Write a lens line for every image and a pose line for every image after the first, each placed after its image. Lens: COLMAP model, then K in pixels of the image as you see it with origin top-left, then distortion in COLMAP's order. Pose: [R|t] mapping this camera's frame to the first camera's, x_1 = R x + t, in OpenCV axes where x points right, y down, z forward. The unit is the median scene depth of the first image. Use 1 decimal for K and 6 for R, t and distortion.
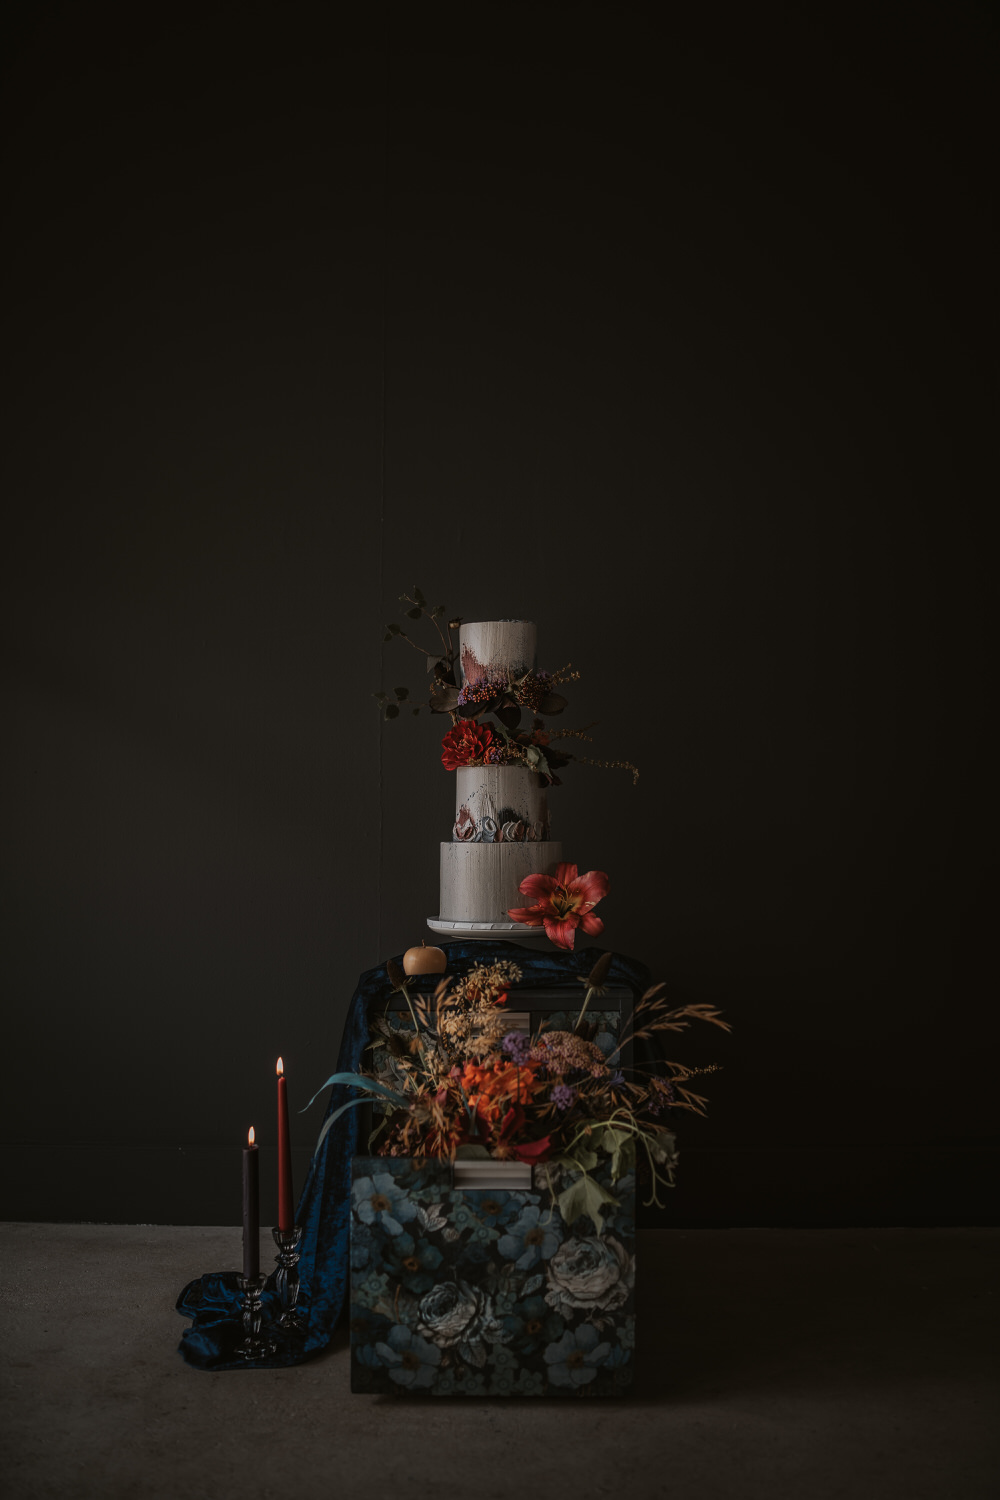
lens RADIAL K [[1509.7, 0, 500.0], [0, 1509.7, 750.0], [0, 0, 1]] dist [-0.081798, 0.002403]
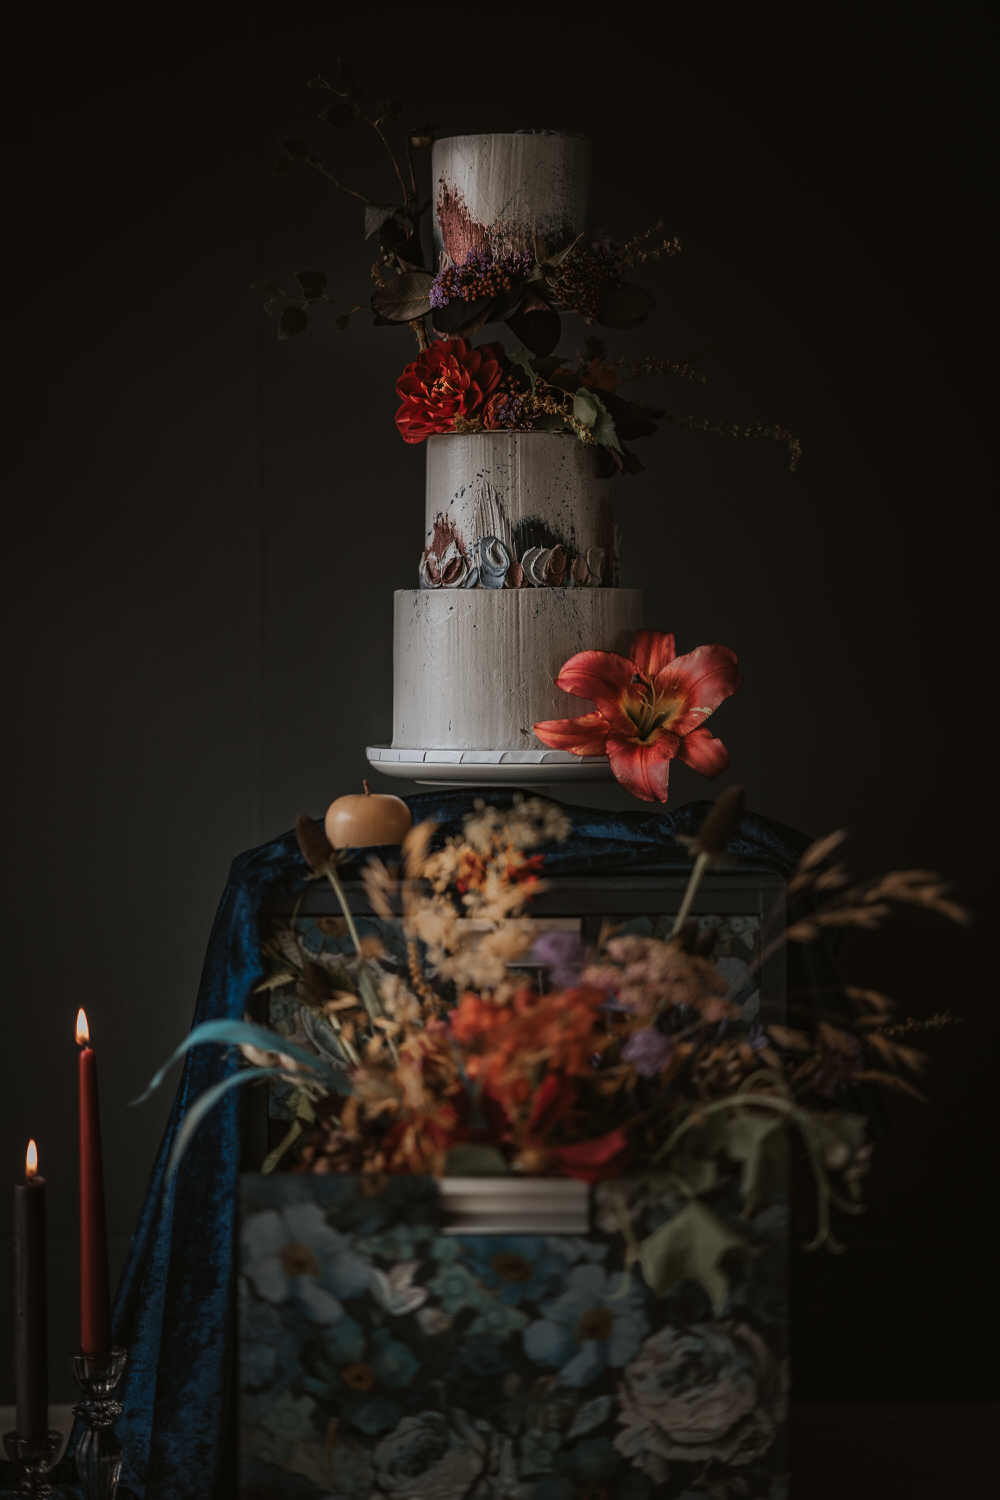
lens RADIAL K [[3894.1, 0, 500.0], [0, 3894.1, 750.0], [0, 0, 1]] dist [0.121489, -1.241780]
pose [[0.999950, -0.001059, 0.009978, -0.021099], [0.000327, 0.997328, 0.073047, 0.024184], [-0.010029, -0.073040, 0.997279, -0.307789]]
